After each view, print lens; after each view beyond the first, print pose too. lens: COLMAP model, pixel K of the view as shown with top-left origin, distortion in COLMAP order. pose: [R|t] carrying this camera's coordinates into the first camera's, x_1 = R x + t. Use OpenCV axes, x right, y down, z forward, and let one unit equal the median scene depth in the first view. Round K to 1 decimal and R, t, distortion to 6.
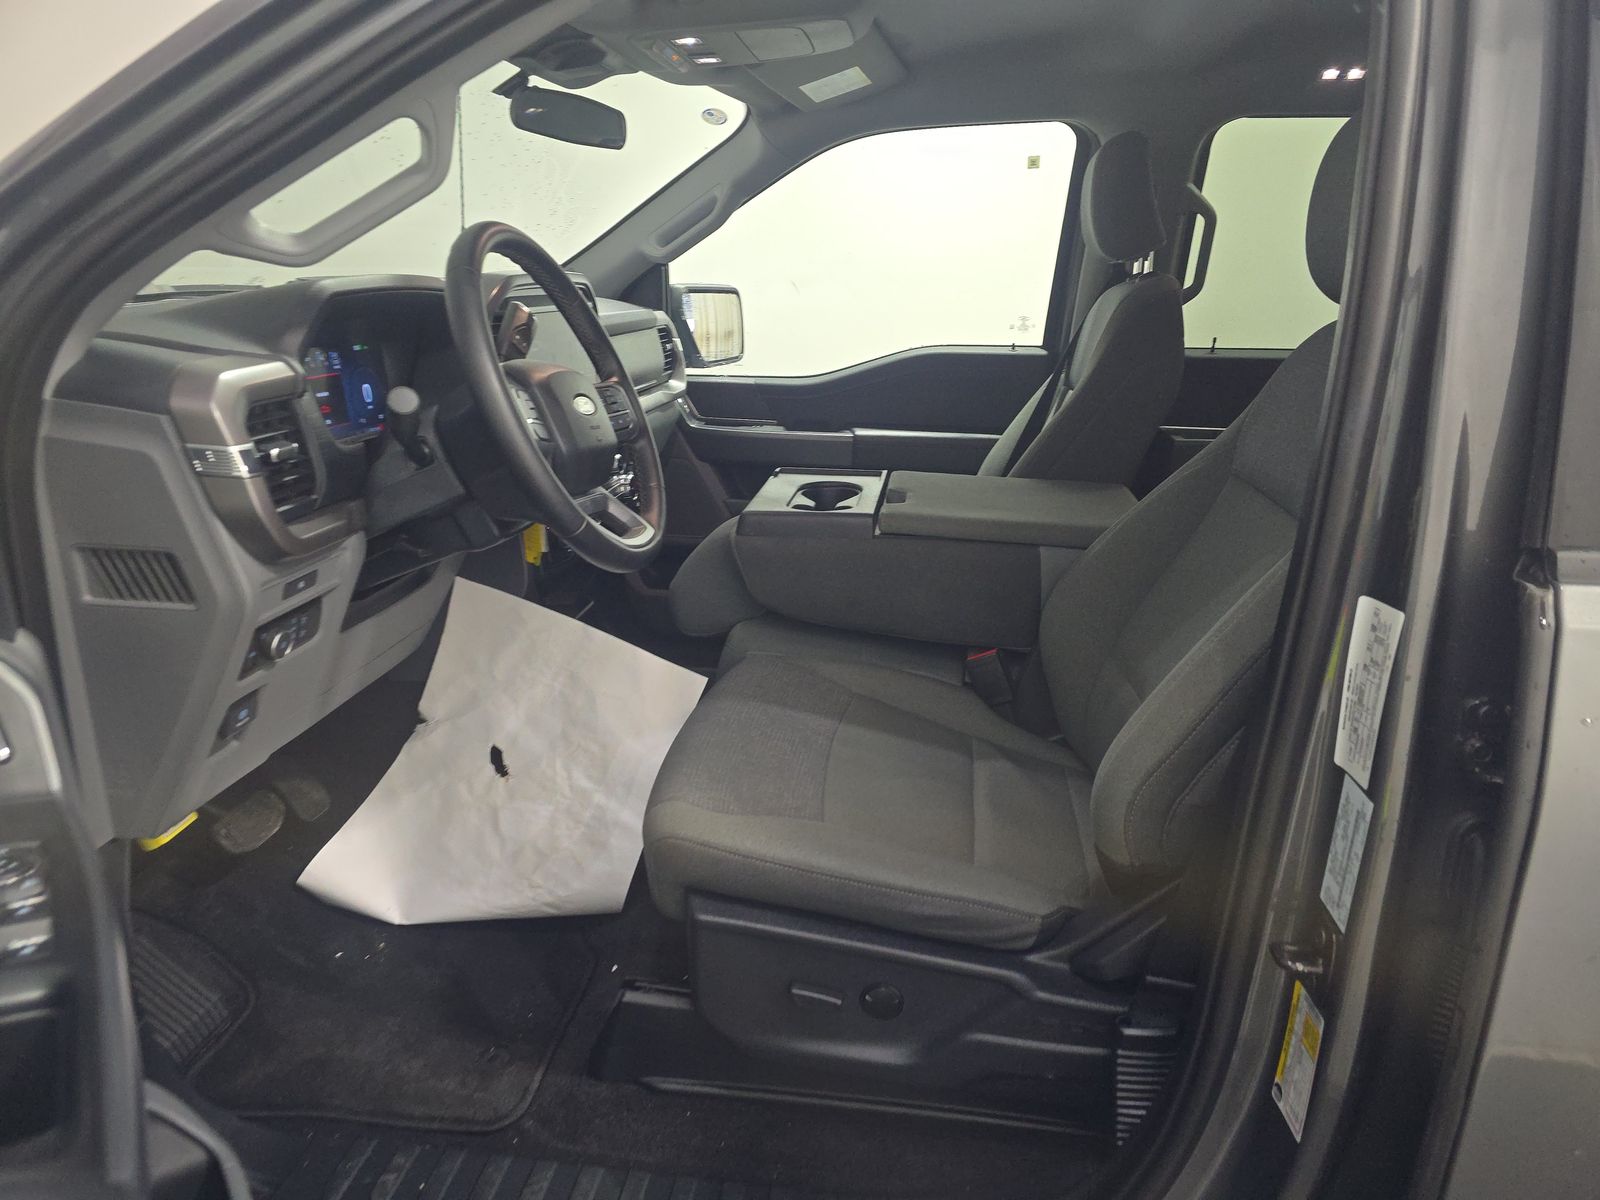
lens RADIAL K [[1151.4, 0, 807.7], [0, 1151.4, 602.2], [0, 0, 1]] dist [0.099729, -0.102973]
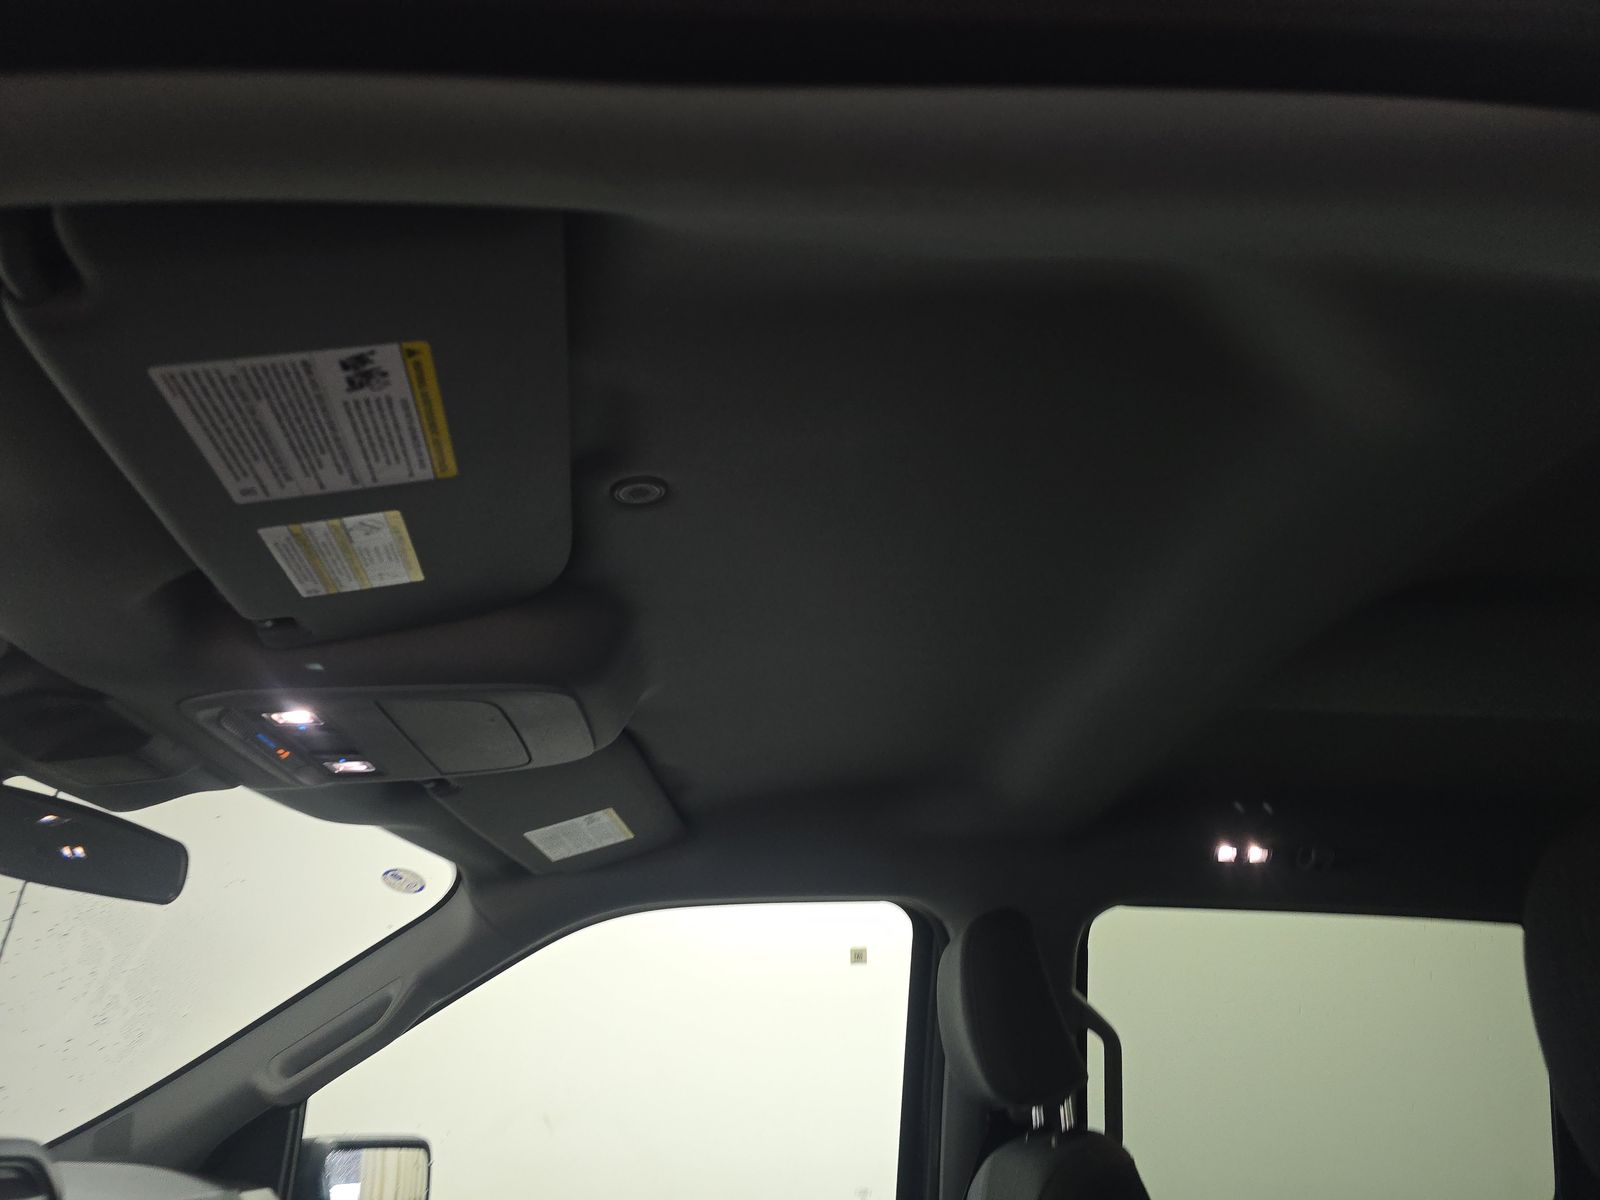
lens RADIAL K [[1151.4, 0, 807.7], [0, 1151.4, 602.2], [0, 0, 1]] dist [0.099729, -0.102973]
pose [[0.987447, 0.060564, 0.145876, 0.044681], [0.044946, 0.777640, -0.627101, -0.099627], [-0.151419, 0.625786, 0.765156, 0.330362]]
